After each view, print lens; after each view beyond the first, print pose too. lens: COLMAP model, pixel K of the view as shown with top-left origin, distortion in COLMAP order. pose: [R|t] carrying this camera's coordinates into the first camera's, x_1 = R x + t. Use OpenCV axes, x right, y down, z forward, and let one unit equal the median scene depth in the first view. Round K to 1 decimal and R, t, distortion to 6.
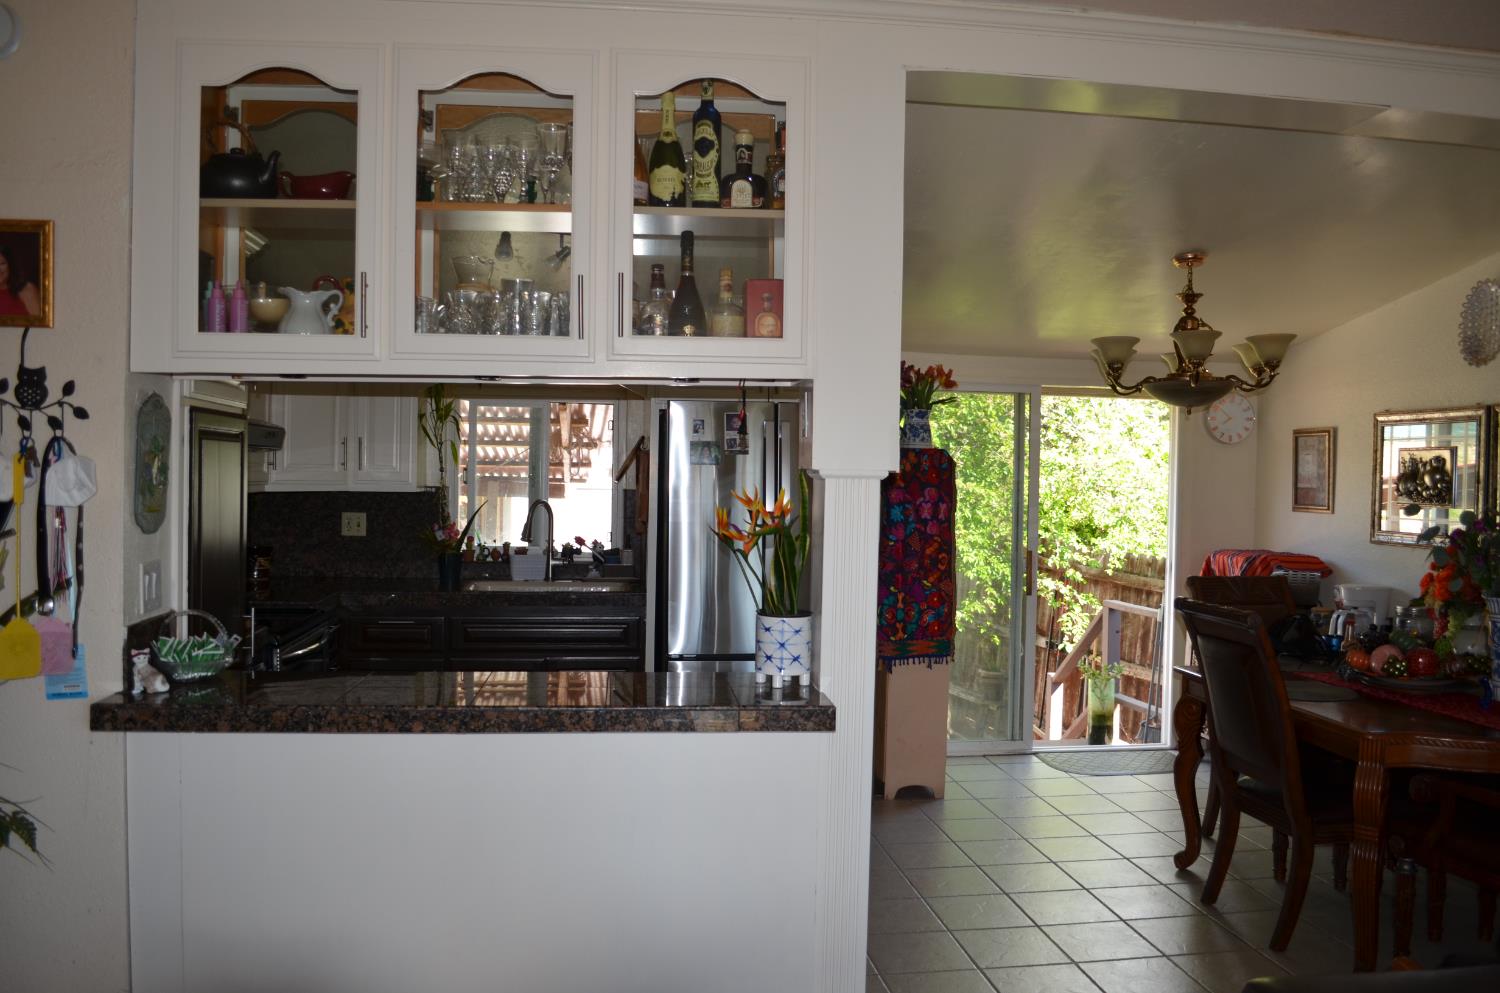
lens RADIAL K [[1185.5, 0, 760.7], [0, 1185.5, 505.5], [0, 0, 1]] dist [-0.082957, 0.011160]
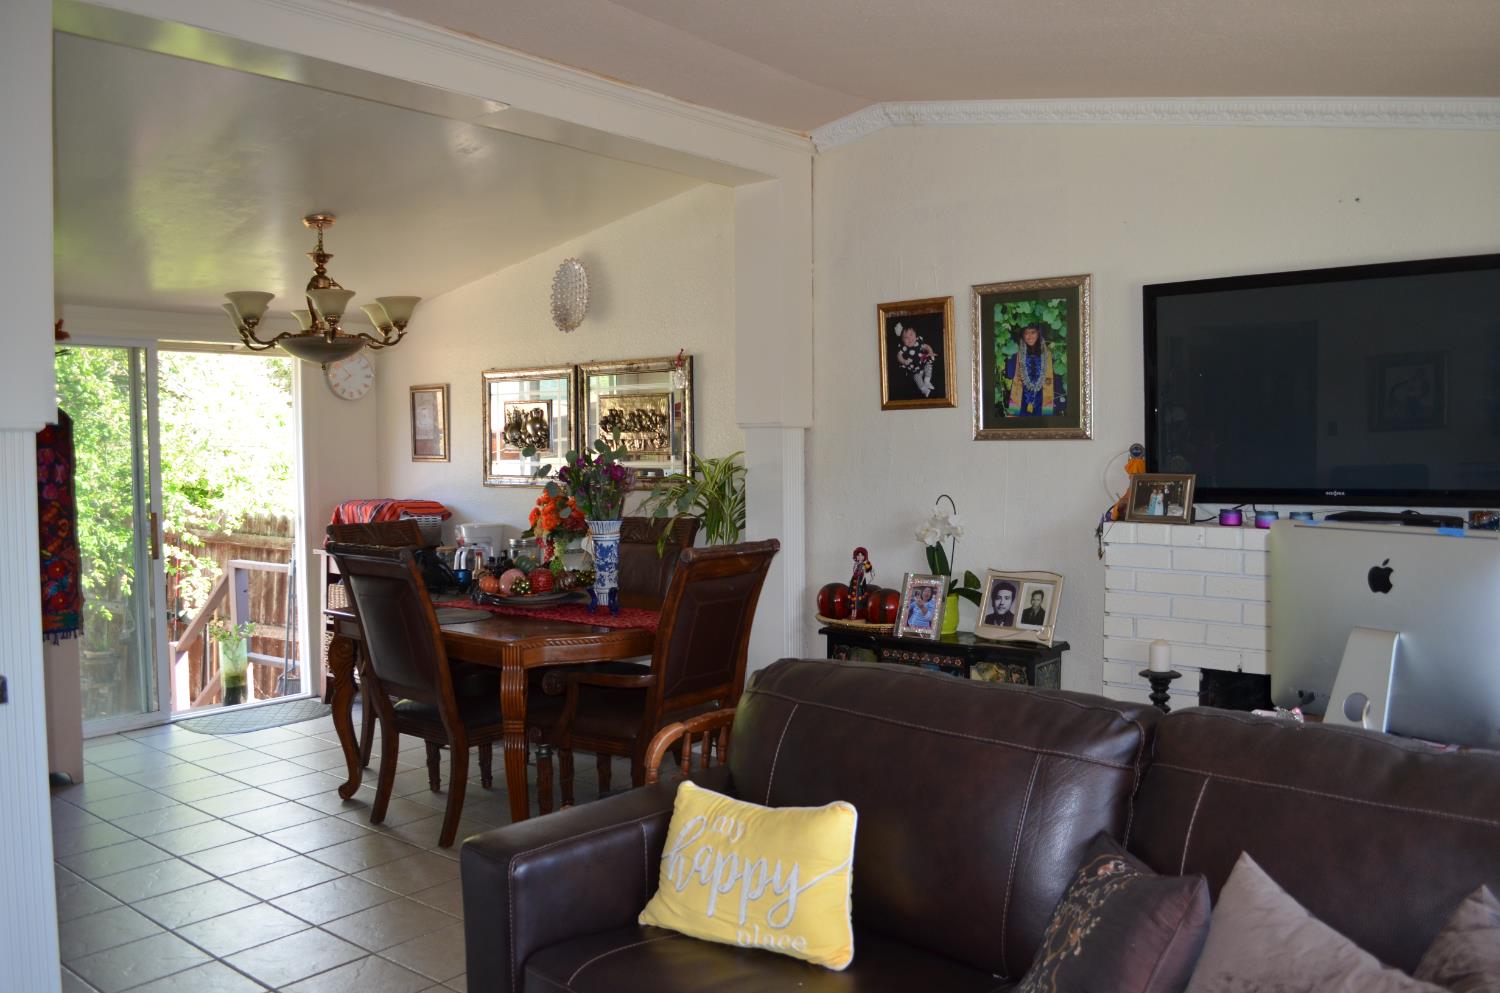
lens RADIAL K [[1185.5, 0, 775.1], [0, 1185.5, 503.6], [0, 0, 1]] dist [-0.082957, 0.011160]
pose [[0.729932, -0.056635, 0.681170, -0.051711], [0.035793, 0.998361, 0.044652, 0.008296], [-0.682582, -0.008212, 0.730763, -0.034730]]
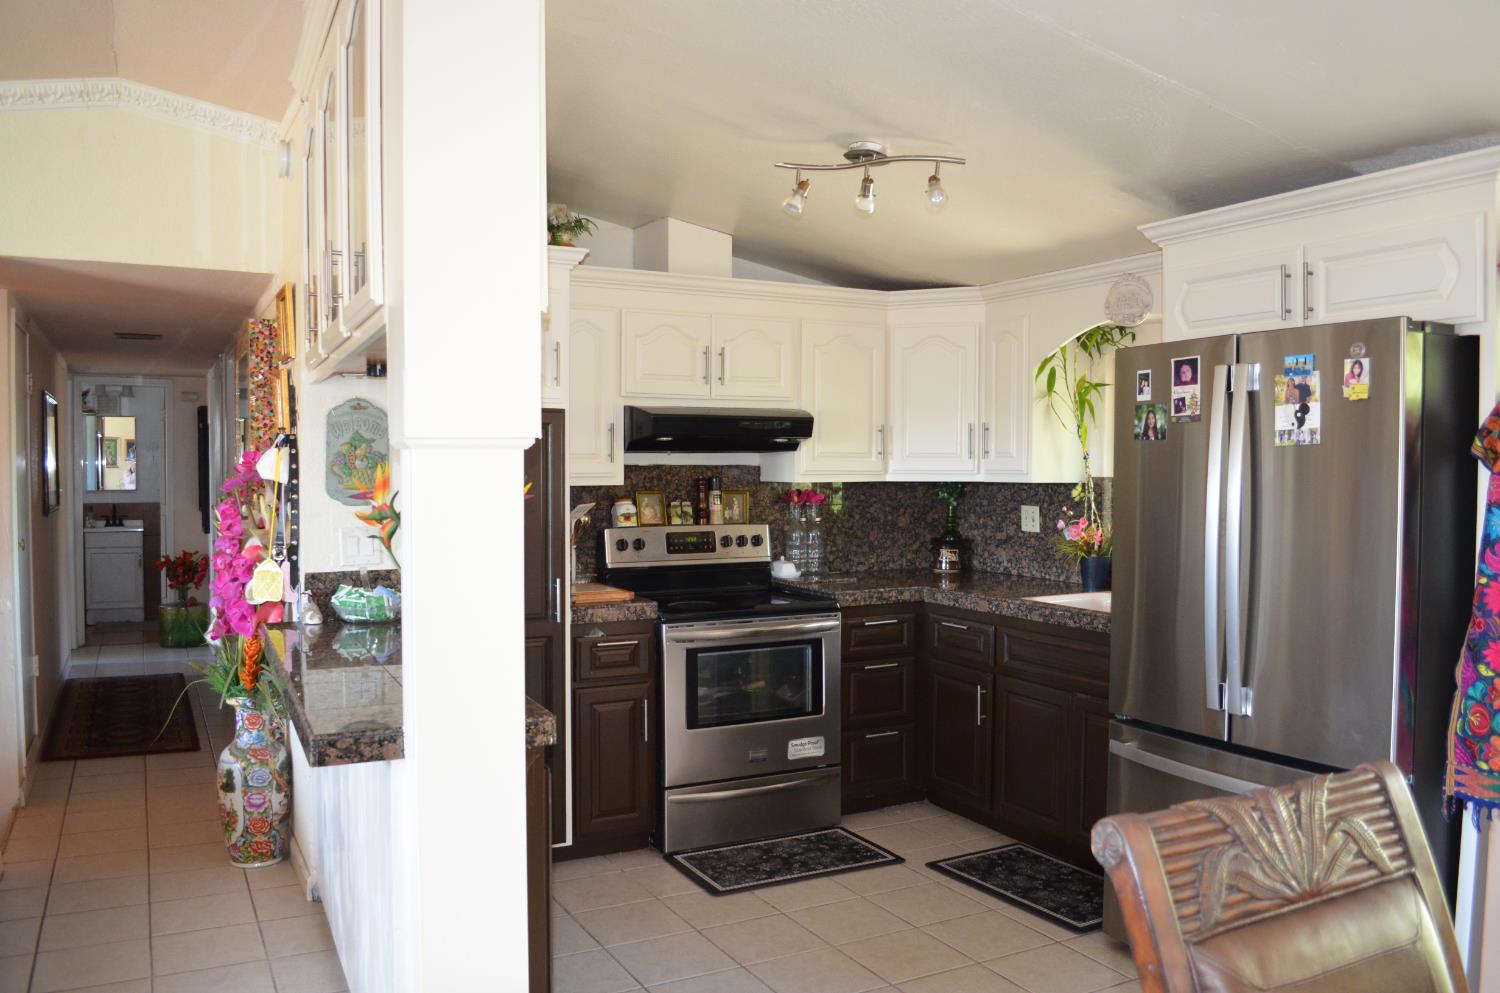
lens RADIAL K [[1185.5, 0, 764.0], [0, 1185.5, 503.9], [0, 0, 1]] dist [-0.082957, 0.011160]
pose [[0.336675, 0.015444, -0.941494, 0.477308], [-0.019650, 0.999763, 0.009373, 0.000072], [0.941416, 0.015345, 0.336898, 0.539213]]
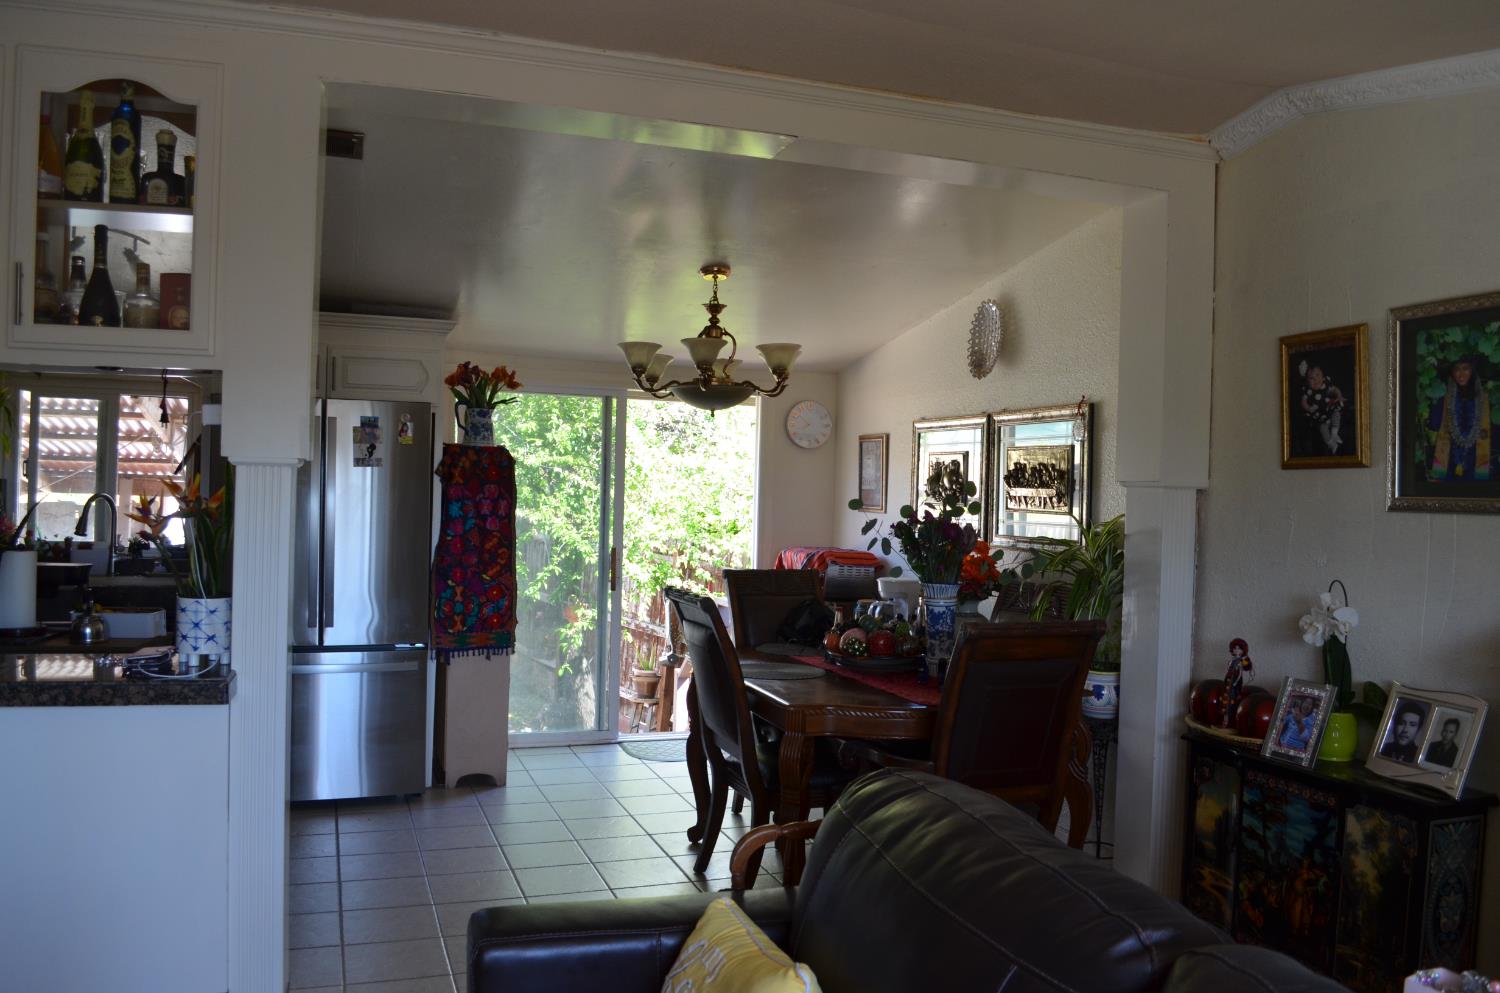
lens RADIAL K [[1185.5, 0, 757.7], [0, 1185.5, 504.2], [0, 0, 1]] dist [-0.082957, 0.011160]
pose [[0.978152, 0.007870, 0.207740, 0.160369], [-0.006173, 0.999942, -0.008815, 0.009883], [-0.207798, 0.007340, 0.978144, -0.057813]]
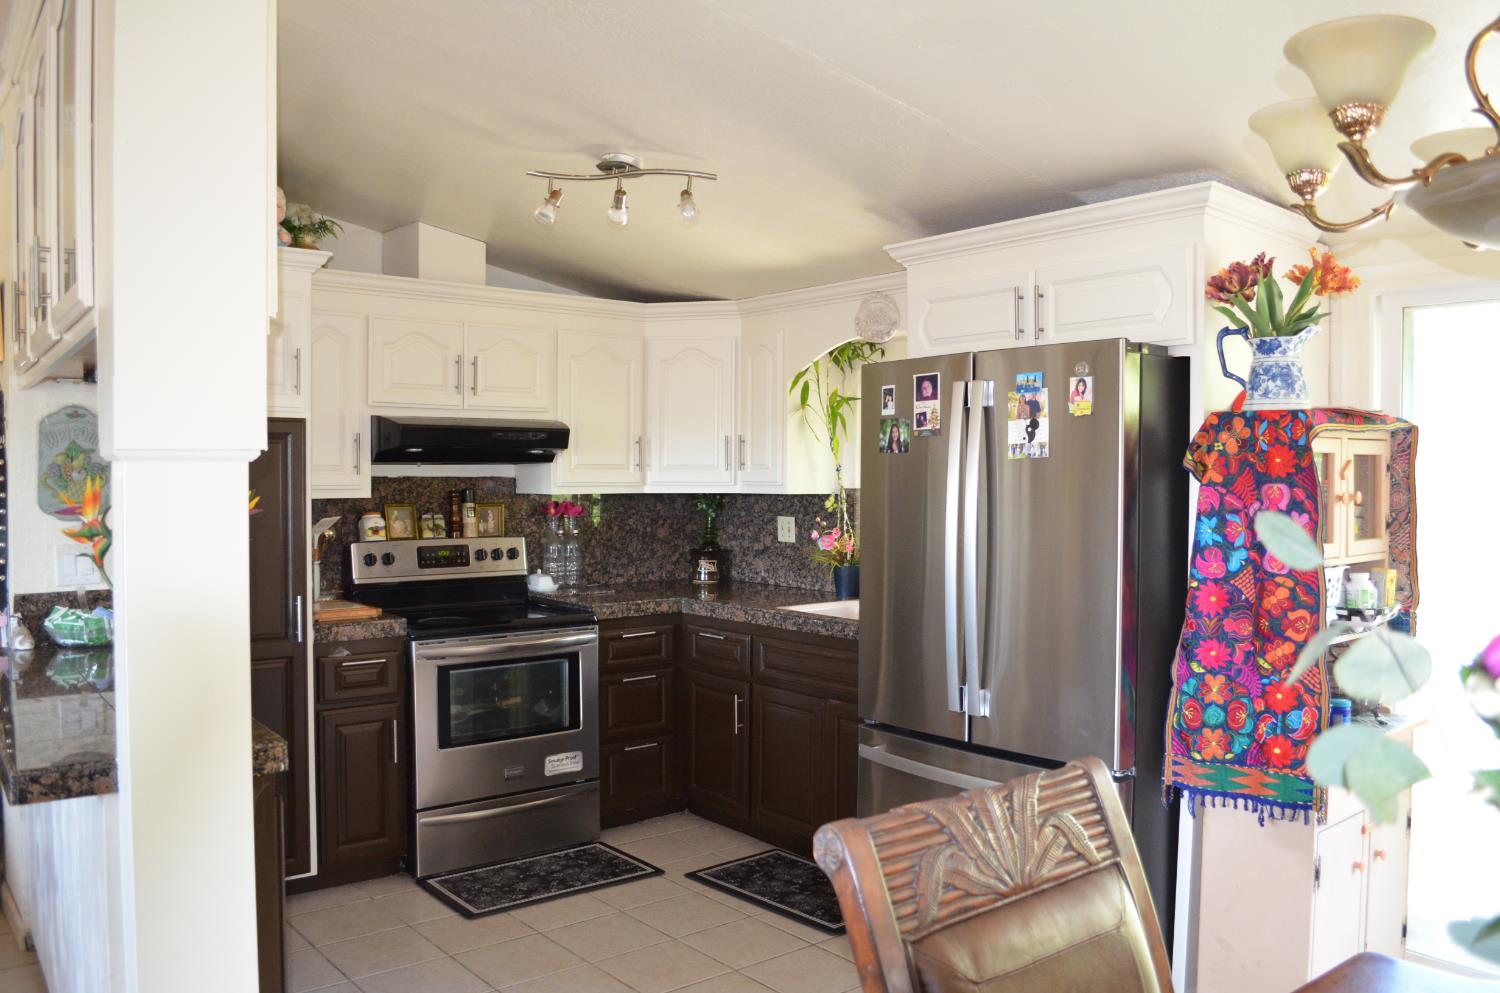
lens RADIAL K [[1185.5, 0, 767.5], [0, 1185.5, 502.5], [0, 0, 1]] dist [-0.082957, 0.011160]
pose [[0.514642, 0.004239, -0.857395, 0.481002], [-0.015364, 0.999873, -0.004279, -0.000891], [0.857268, 0.015375, 0.514641, 0.547637]]
